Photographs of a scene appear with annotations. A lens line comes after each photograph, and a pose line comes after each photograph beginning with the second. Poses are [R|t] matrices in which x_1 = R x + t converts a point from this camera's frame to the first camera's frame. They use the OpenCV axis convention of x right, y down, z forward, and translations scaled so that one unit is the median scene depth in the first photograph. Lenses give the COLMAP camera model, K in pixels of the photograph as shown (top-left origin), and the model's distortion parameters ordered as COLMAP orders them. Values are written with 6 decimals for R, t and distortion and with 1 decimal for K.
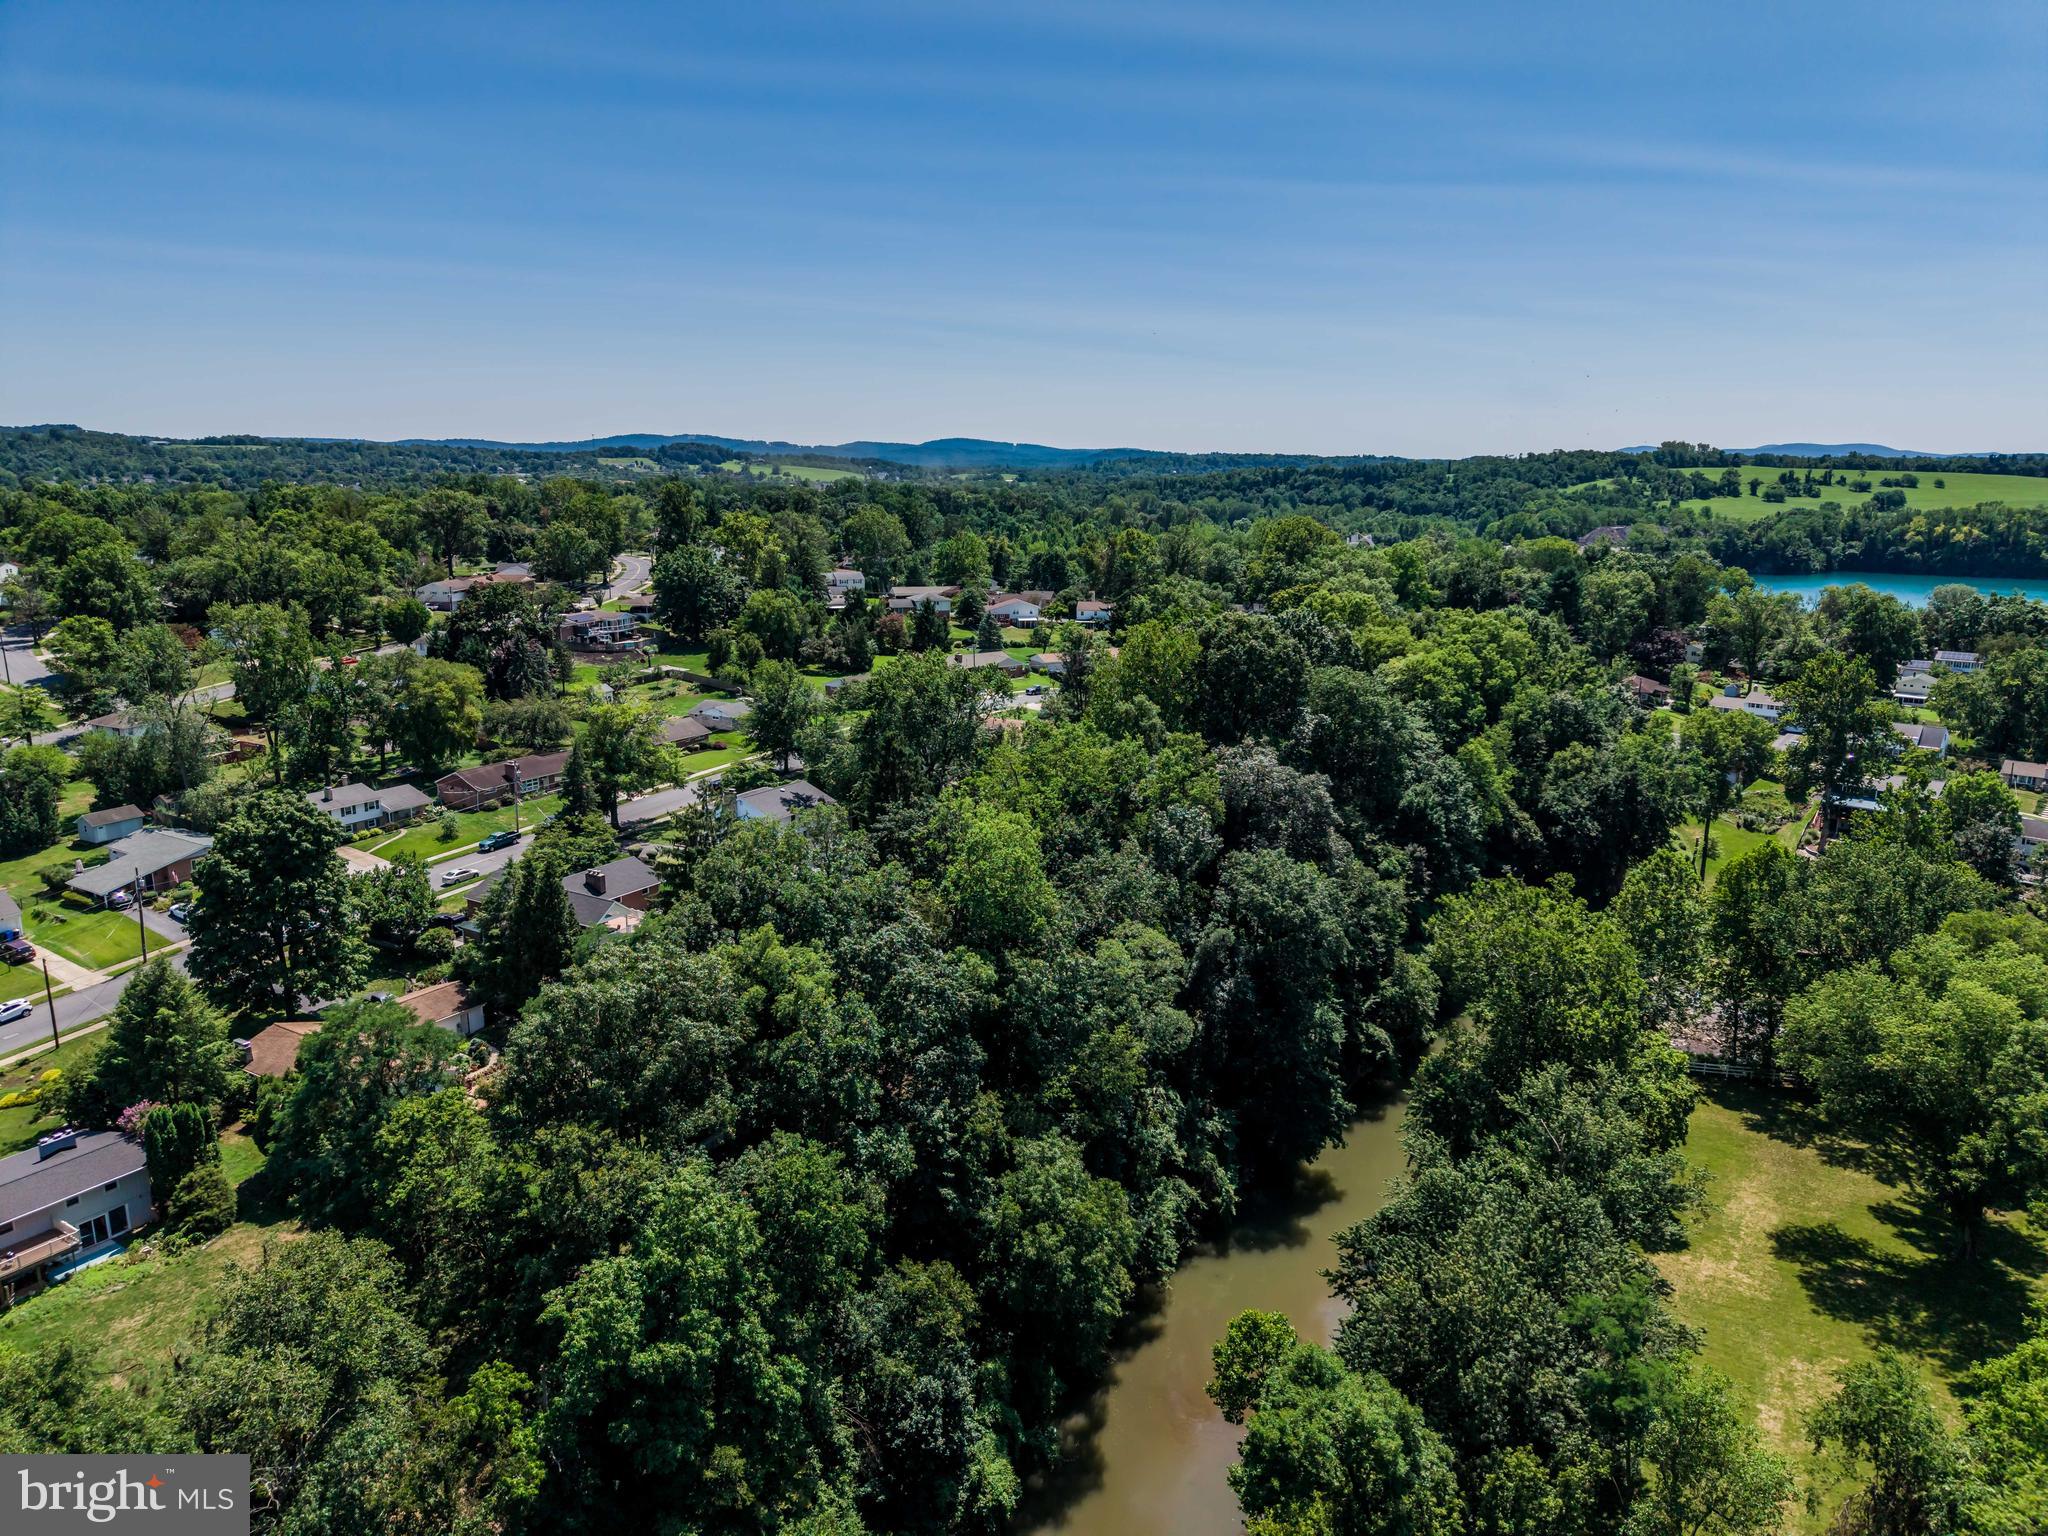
lens RADIAL K [[1423.2, 0, 1025.8], [0, 1423.2, 759.4], [0, 0, 1]] dist [-0.011783, 0.003264]
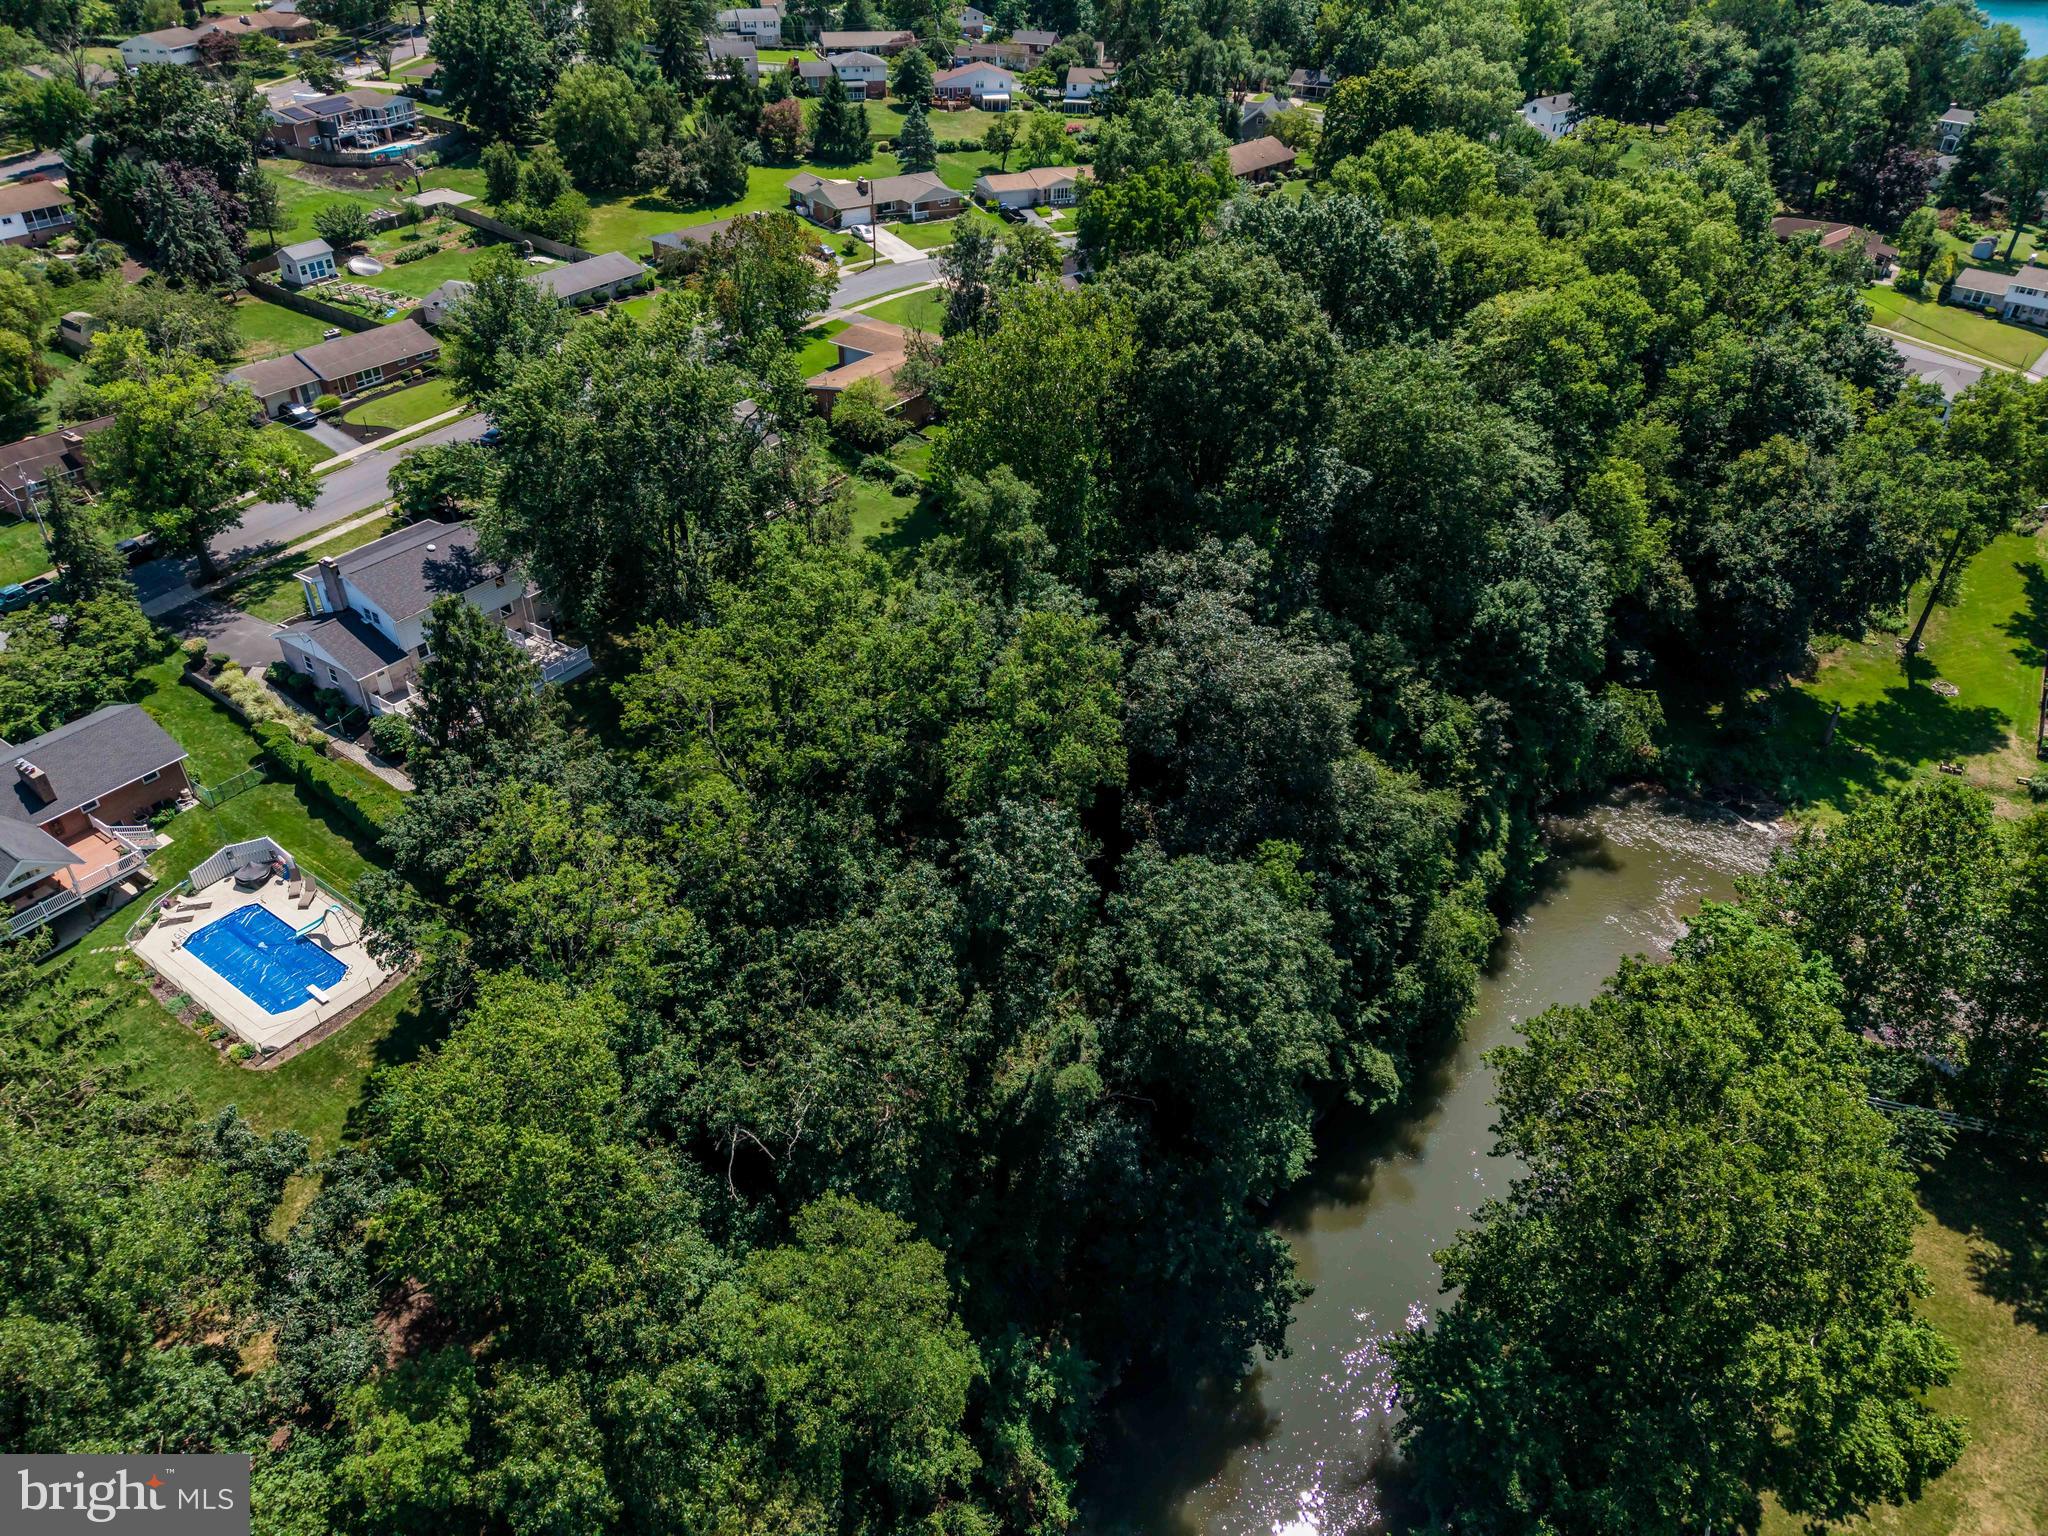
lens RADIAL K [[1423.2, 0, 1014.2], [0, 1423.2, 777.6], [0, 0, 1]] dist [-0.011783, 0.003264]
pose [[0.998708, 0.039320, -0.032183, 0.080614], [-0.023543, 0.919374, 0.392680, -0.110217], [0.045028, -0.391415, 0.919112, 0.361527]]
